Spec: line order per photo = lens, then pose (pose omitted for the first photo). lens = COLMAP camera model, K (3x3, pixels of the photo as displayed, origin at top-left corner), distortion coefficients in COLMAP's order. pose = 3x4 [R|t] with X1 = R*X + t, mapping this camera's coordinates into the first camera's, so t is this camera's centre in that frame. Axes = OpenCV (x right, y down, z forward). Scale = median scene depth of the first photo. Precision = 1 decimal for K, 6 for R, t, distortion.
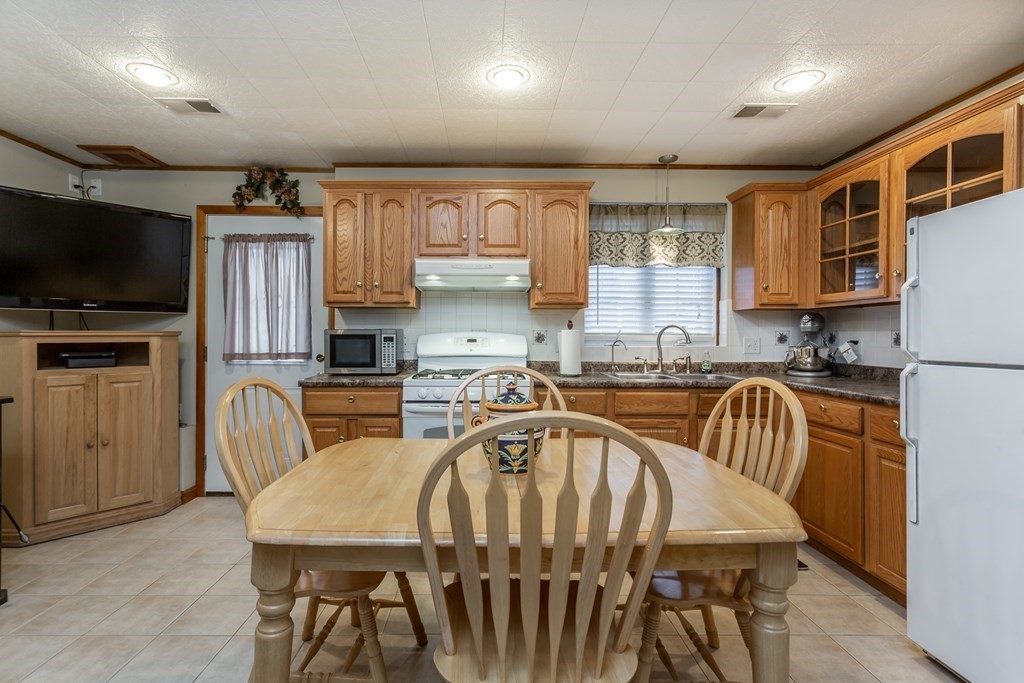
lens RADIAL K [[481.4, 0, 495.9], [0, 481.4, 344.6], [0, 0, 1]] dist [-0.003267, 0.003860]
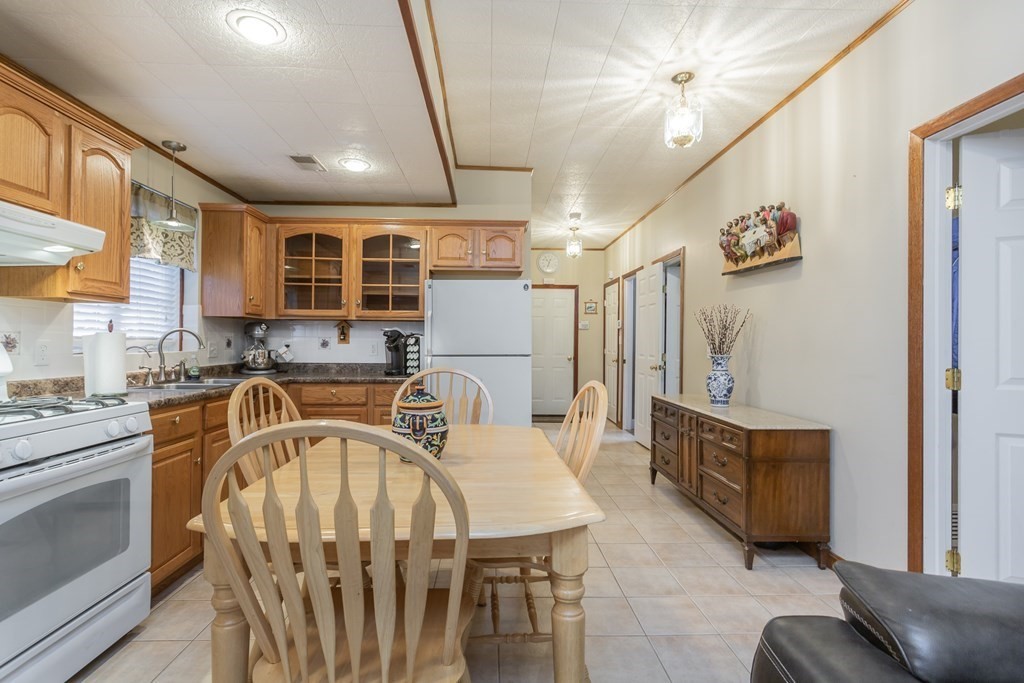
lens RADIAL K [[481.4, 0, 500.2], [0, 481.4, 342.1], [0, 0, 1]] dist [-0.003267, 0.003860]
pose [[-0.022432, -0.001811, 0.999747, -0.582917], [0.014035, 0.999899, 0.002126, -0.009888], [-0.999650, 0.014079, -0.022405, 0.426646]]
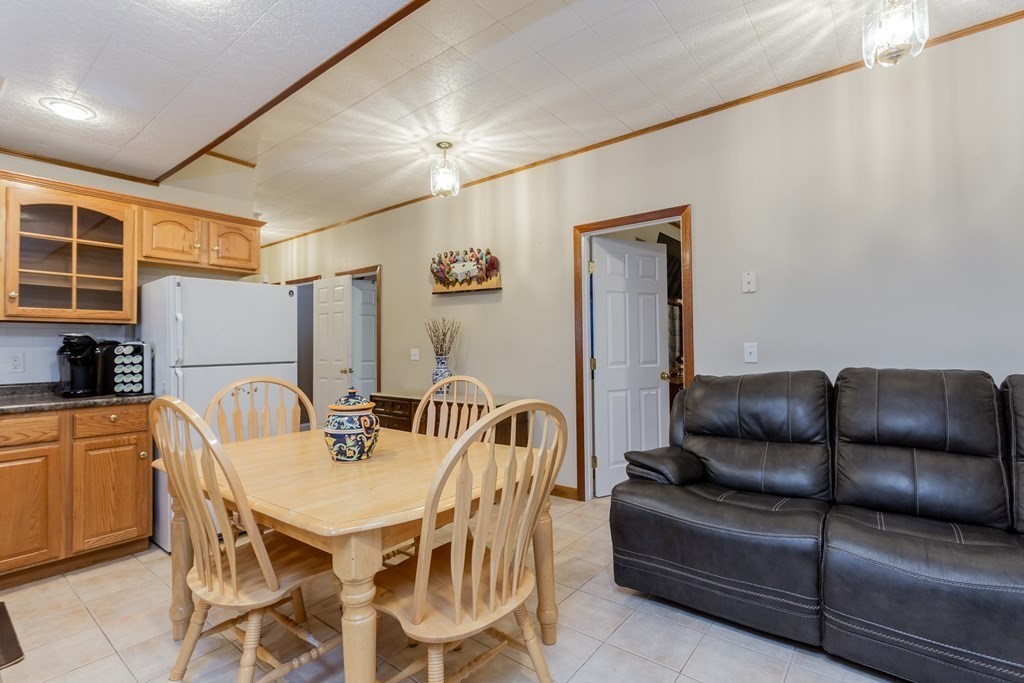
lens RADIAL K [[481.4, 0, 510.0], [0, 481.4, 336.4], [0, 0, 1]] dist [-0.003267, 0.003860]
pose [[-0.779632, 0.020880, 0.625889, -0.547840], [0.022685, 0.999730, -0.005095, -0.017619], [-0.625827, 0.010226, -0.779895, 0.867335]]
